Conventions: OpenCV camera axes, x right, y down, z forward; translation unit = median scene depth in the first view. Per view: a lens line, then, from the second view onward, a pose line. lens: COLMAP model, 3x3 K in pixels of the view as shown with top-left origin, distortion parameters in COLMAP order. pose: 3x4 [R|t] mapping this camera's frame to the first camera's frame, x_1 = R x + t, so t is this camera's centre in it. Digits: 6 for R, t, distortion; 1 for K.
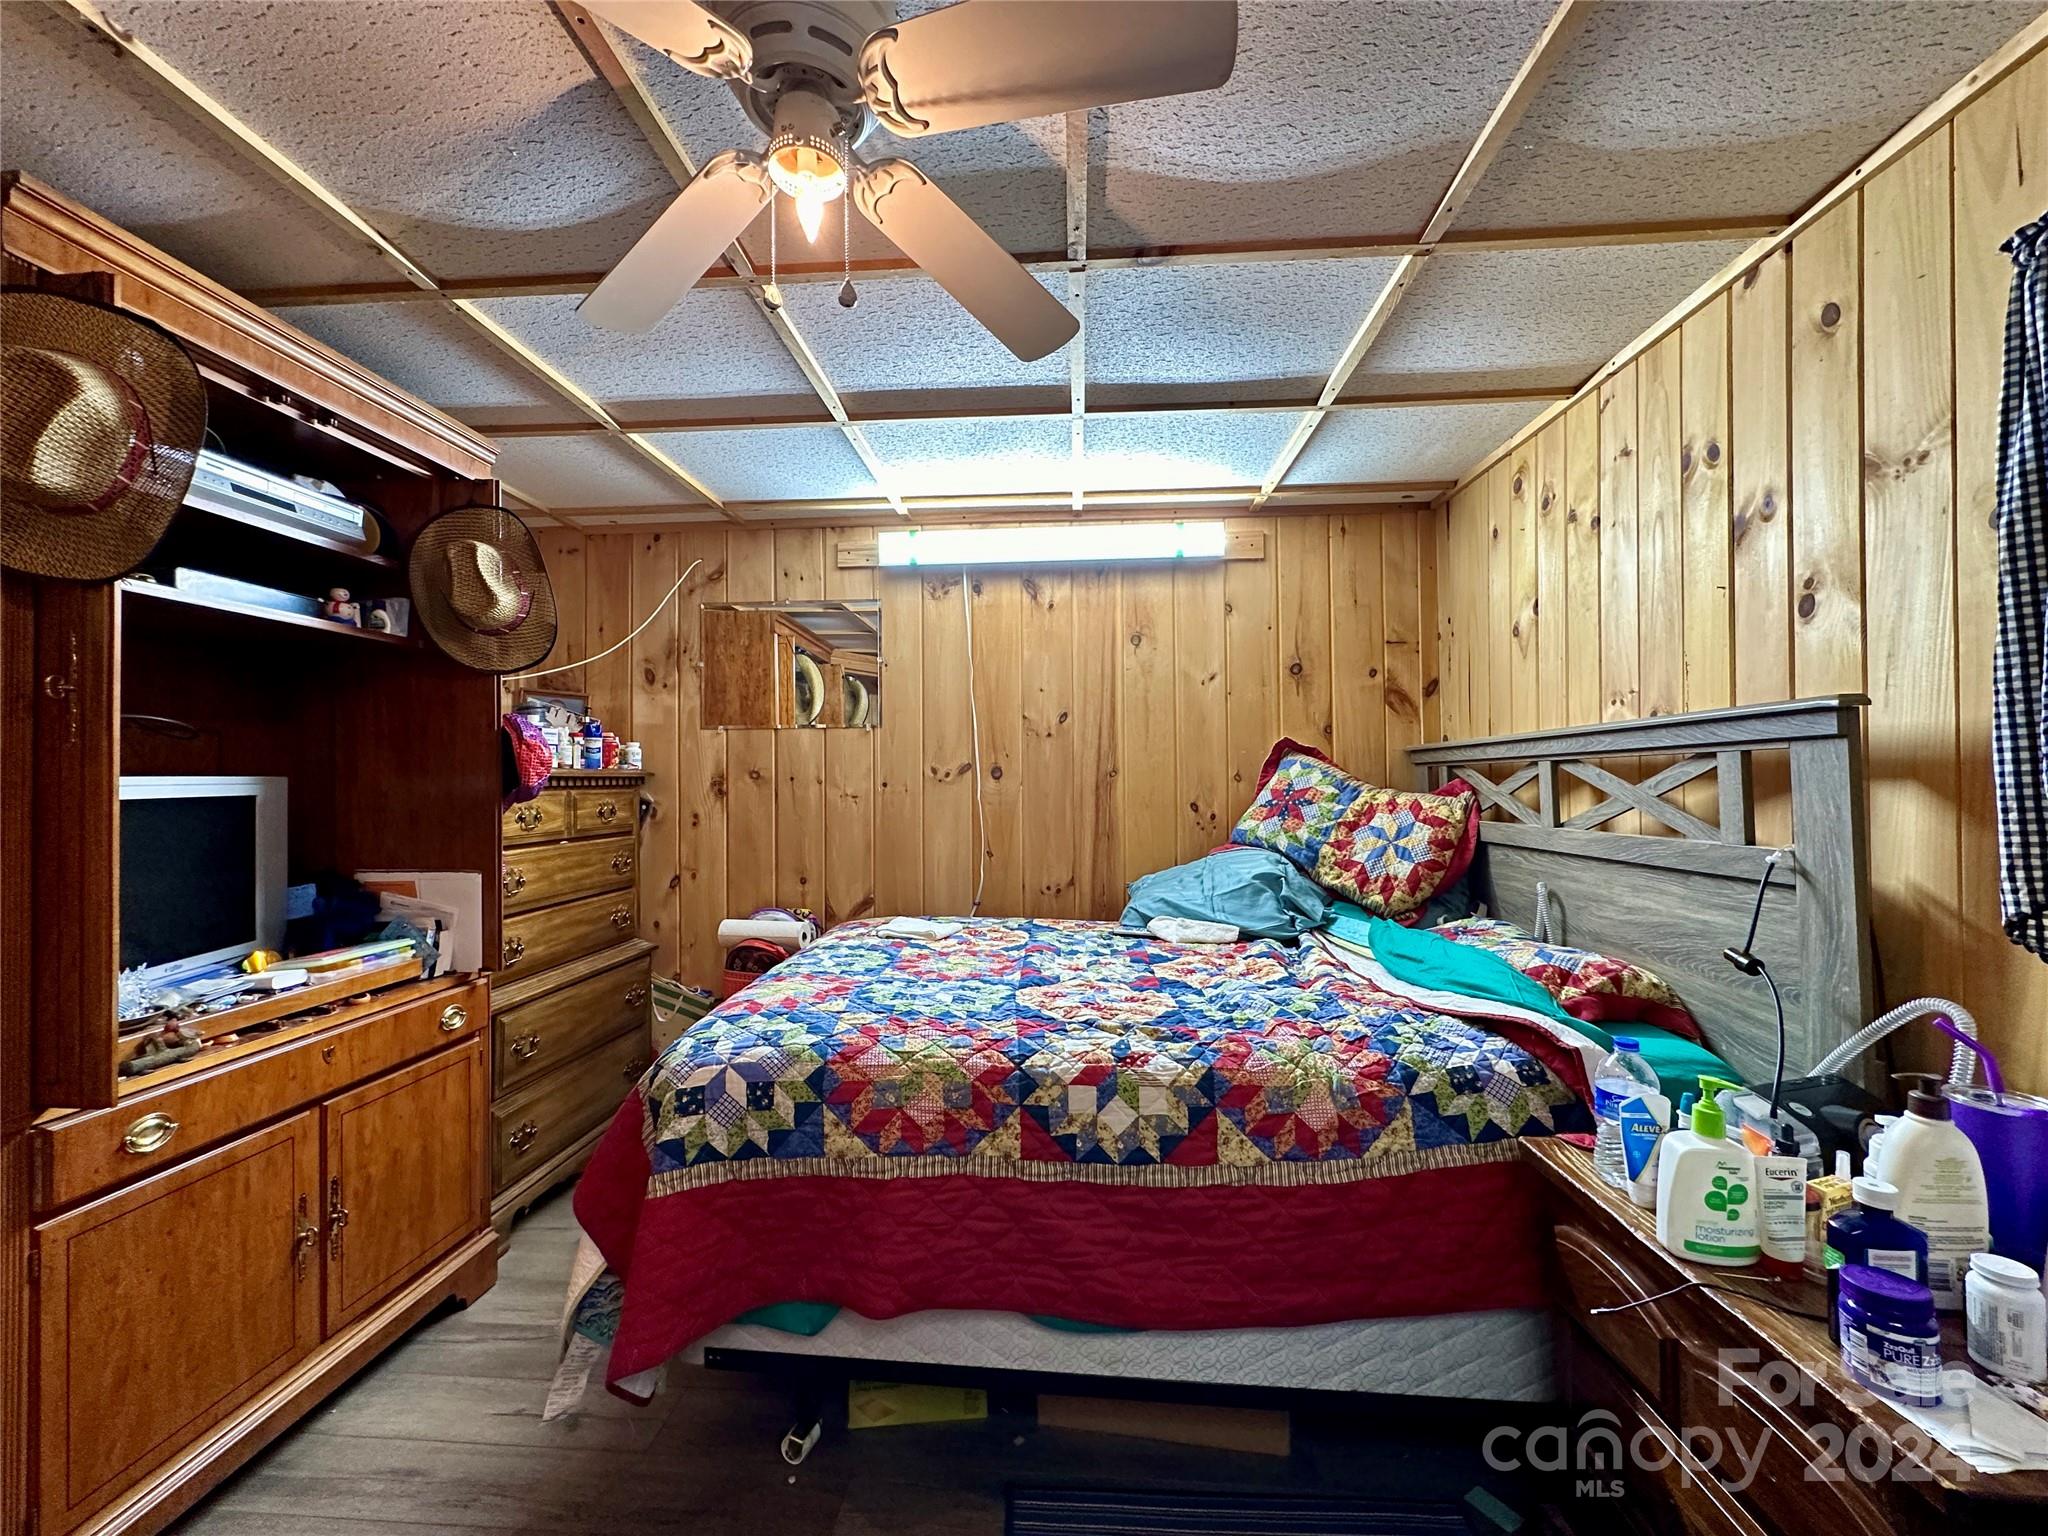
lens RADIAL K [[817.8, 0, 1026.5], [0, 817.8, 773.8], [0, 0, 1]] dist [-0.000300, 0.000334]
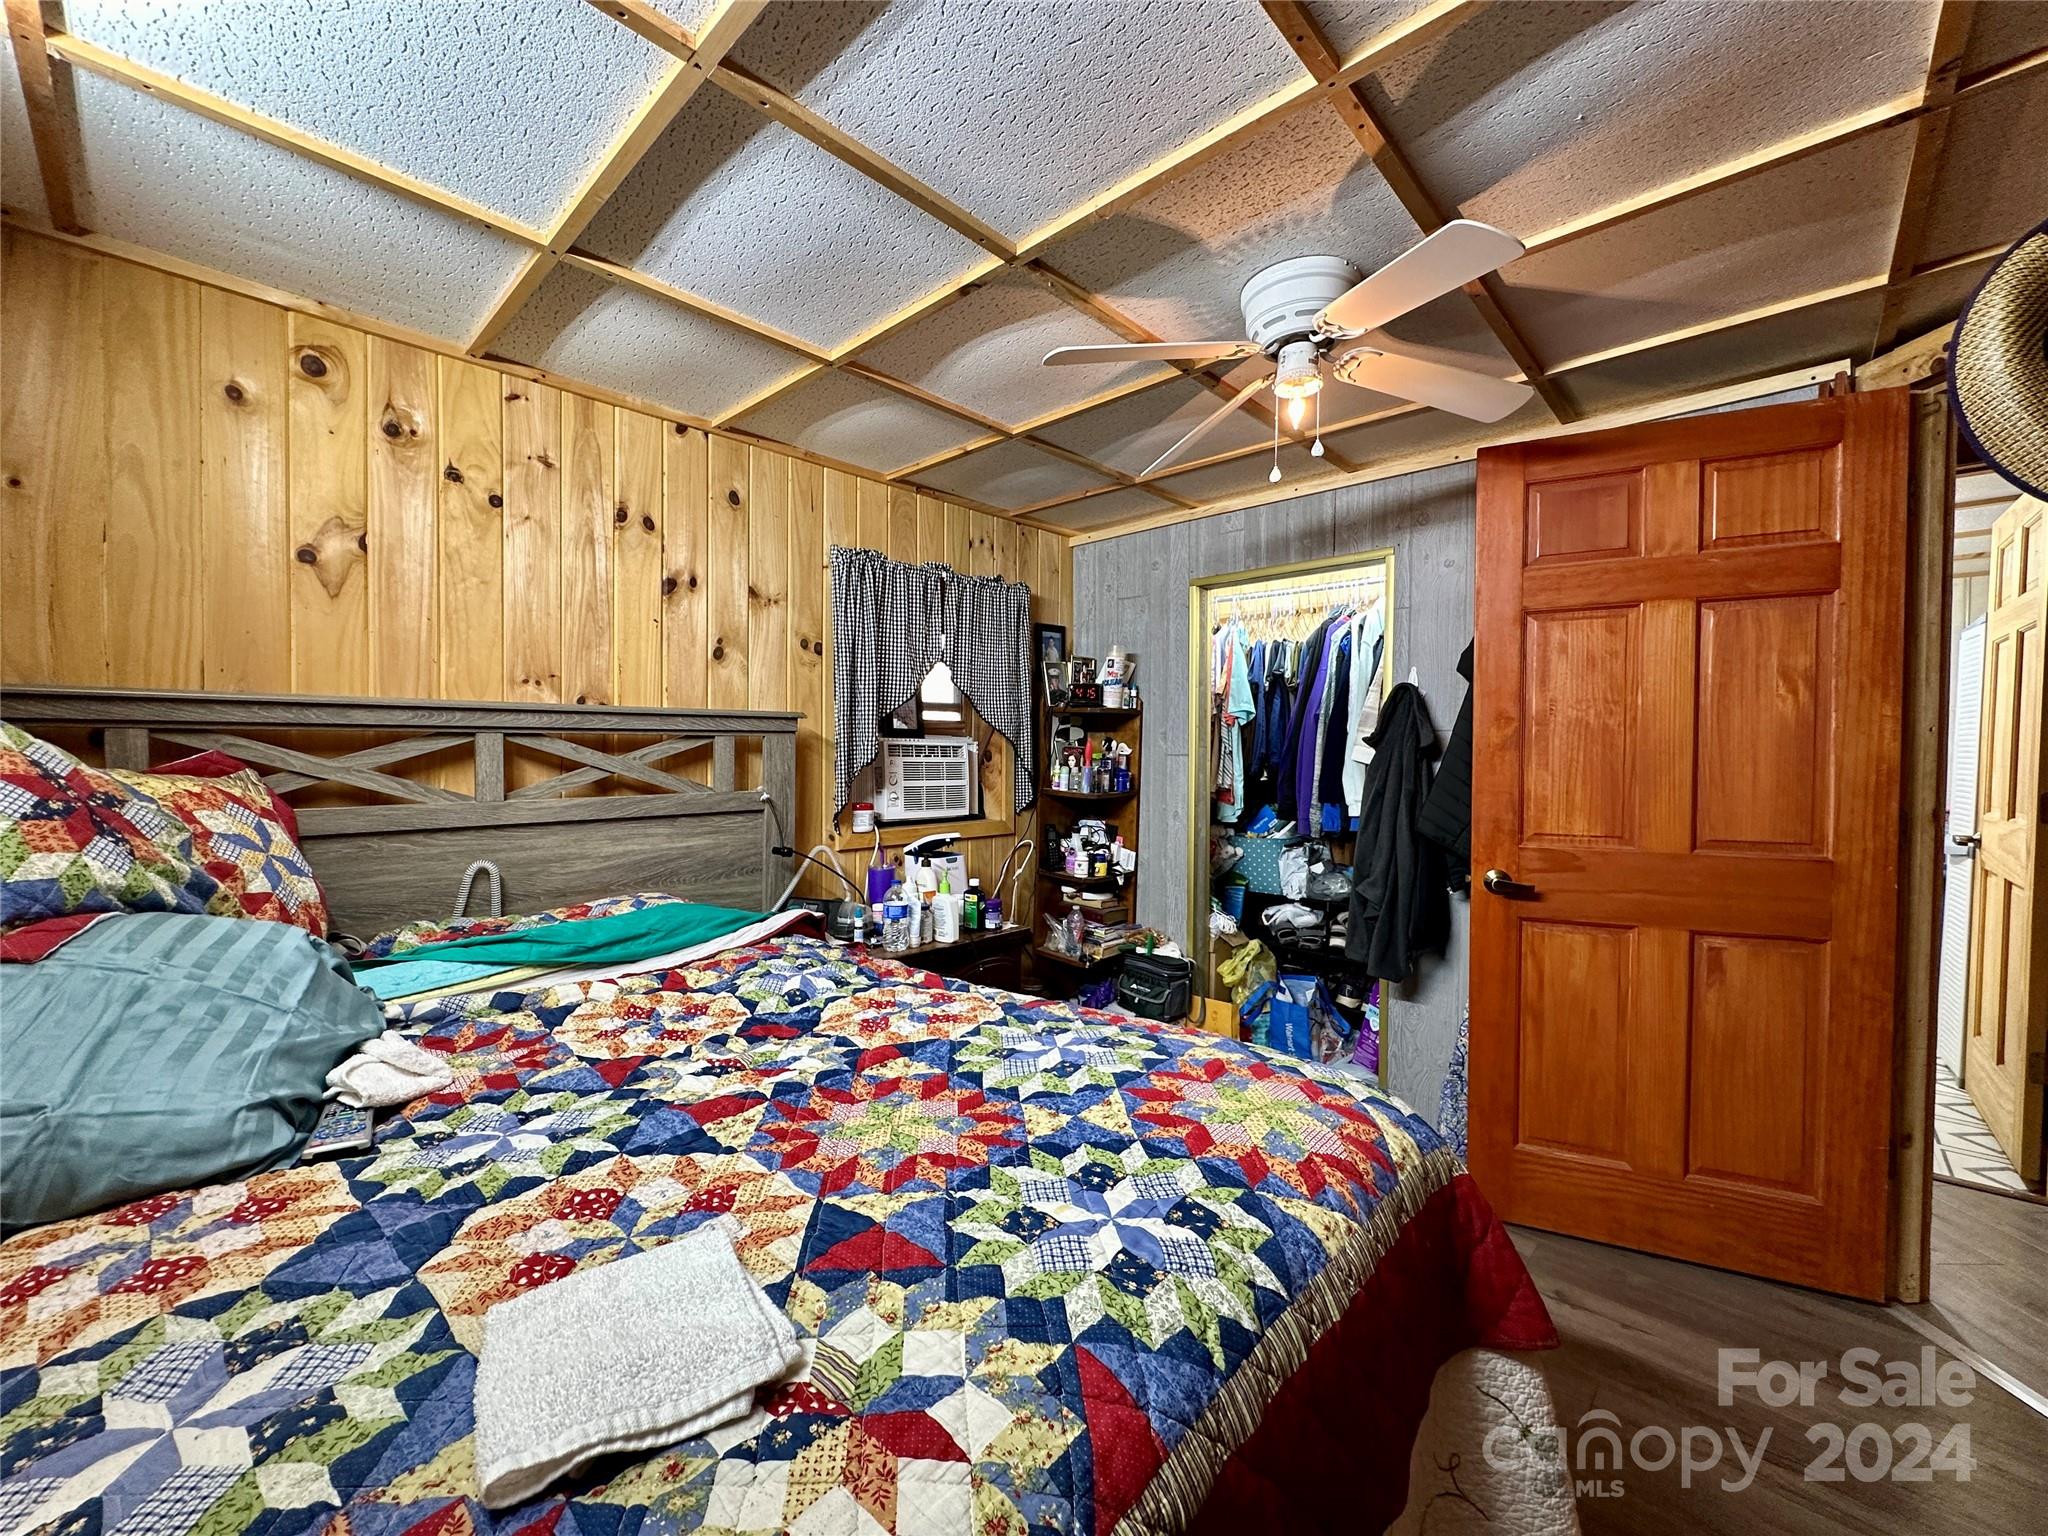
lens RADIAL K [[817.8, 0, 1026.3], [0, 817.8, 766.2], [0, 0, 1]] dist [-0.000300, 0.000334]
pose [[-0.766544, -0.014065, 0.642038, -0.506327], [-0.013261, 0.999894, 0.006073, 0.011259], [-0.642055, -0.003859, -0.766649, 1.430390]]
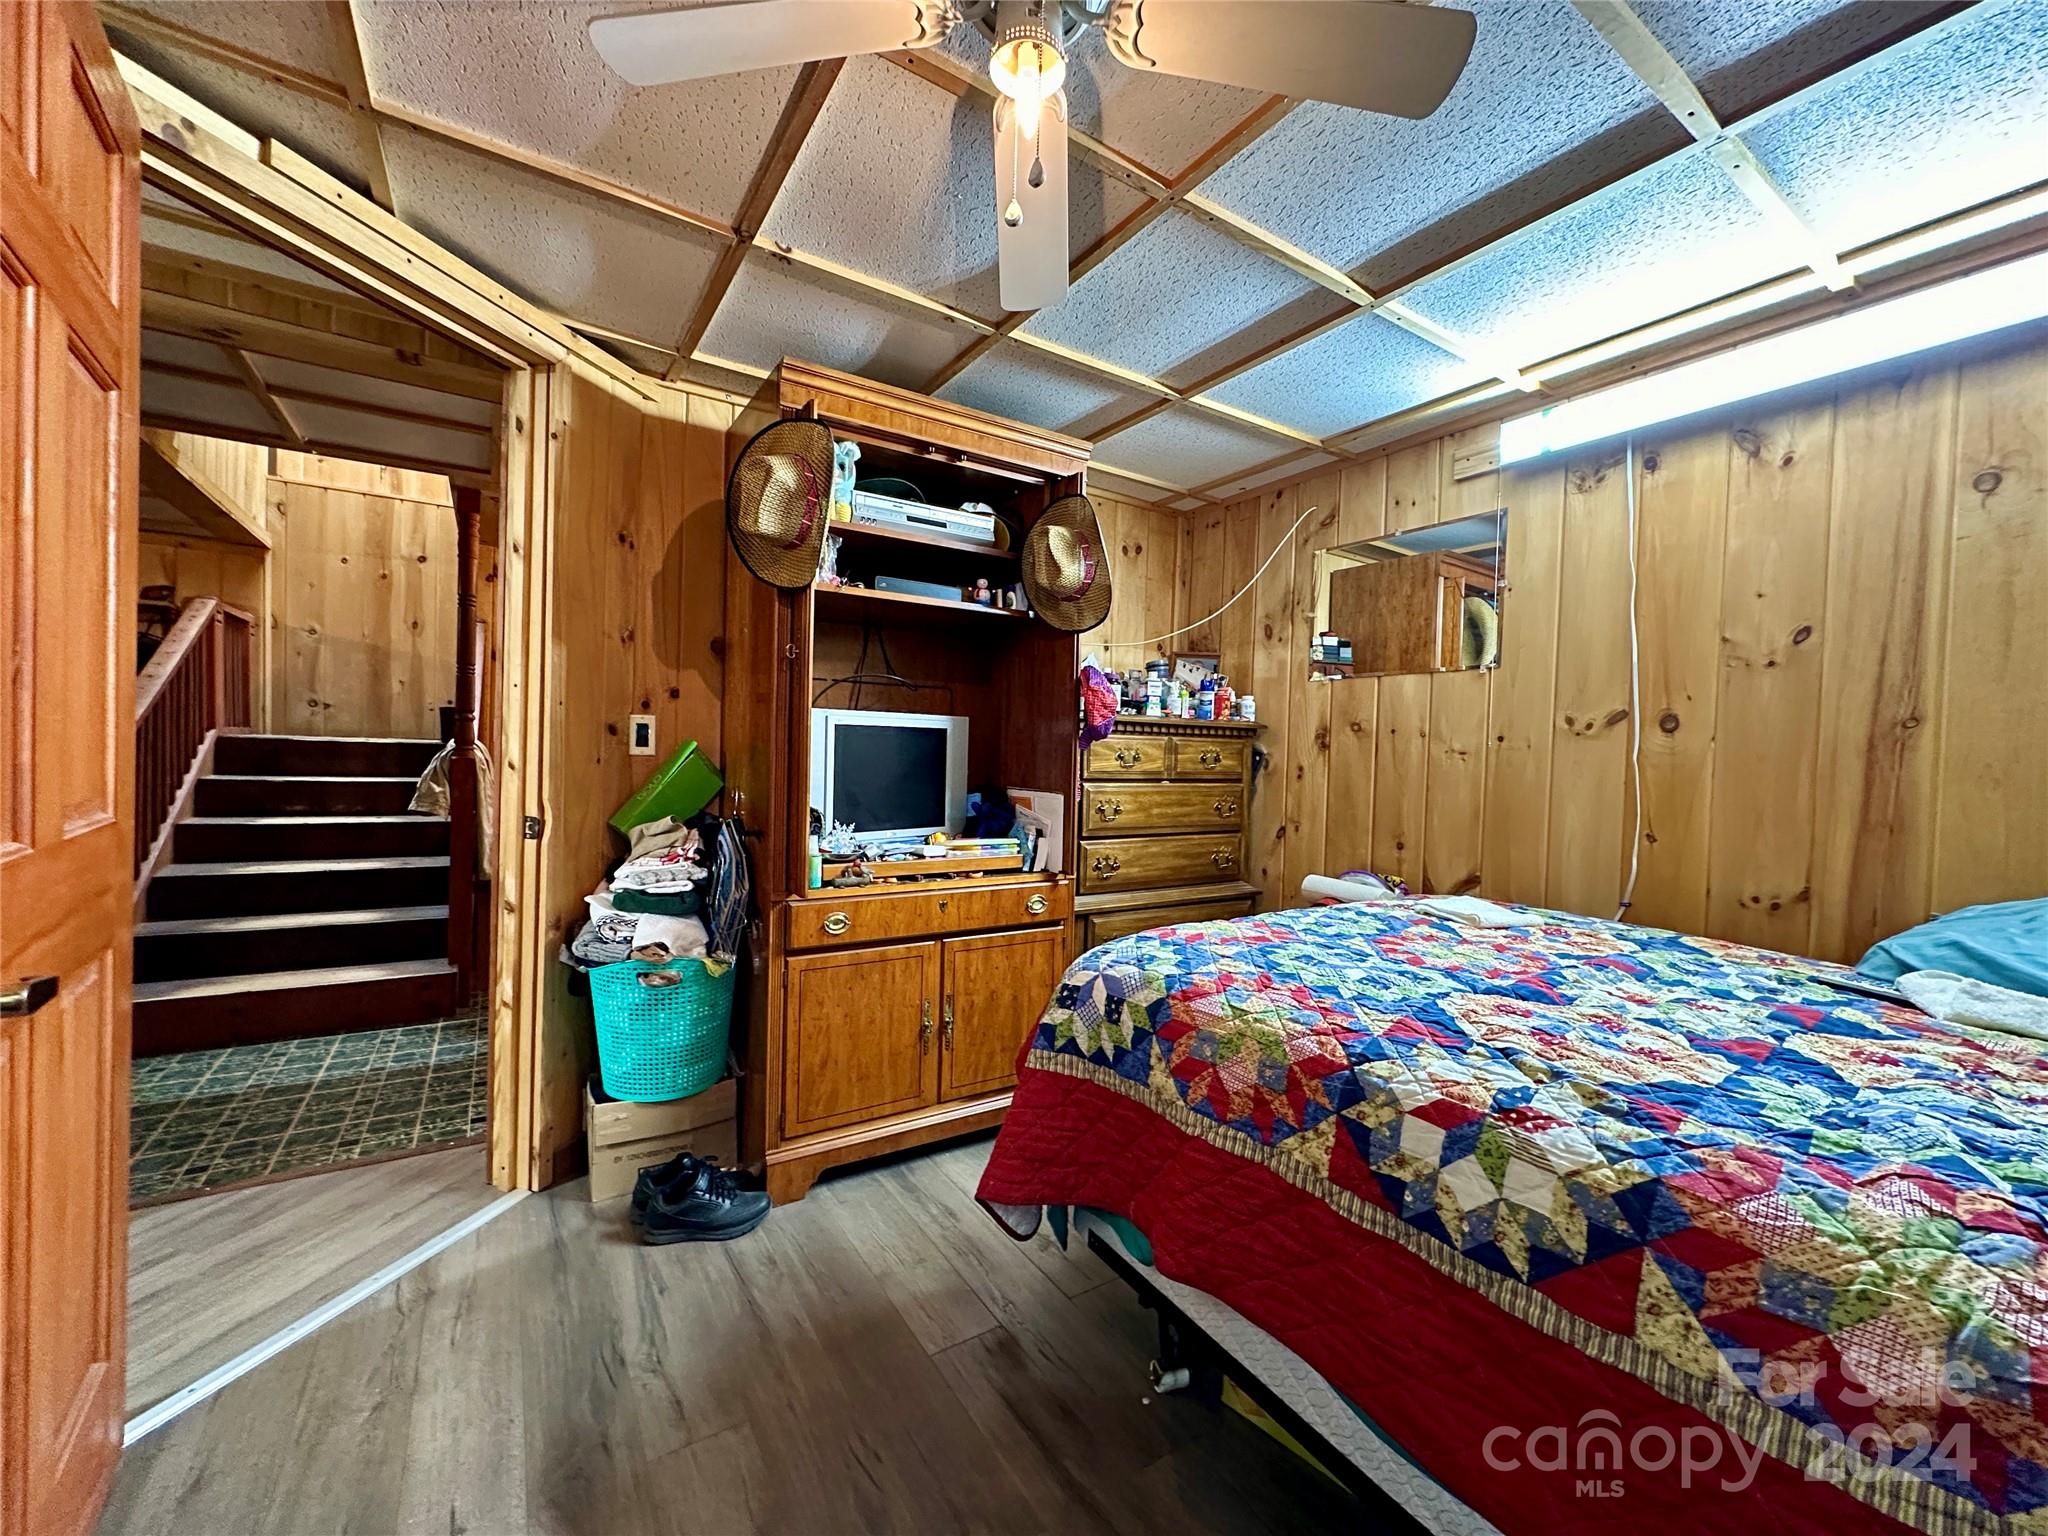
lens RADIAL K [[817.8, 0, 1022.0], [0, 817.8, 772.2], [0, 0, 1]] dist [-0.000300, 0.000334]
pose [[0.594156, 0.044505, -0.803118, 0.306144], [-0.025575, 0.999009, 0.036439, 0.044973], [0.803943, -0.001111, 0.594705, 0.217259]]
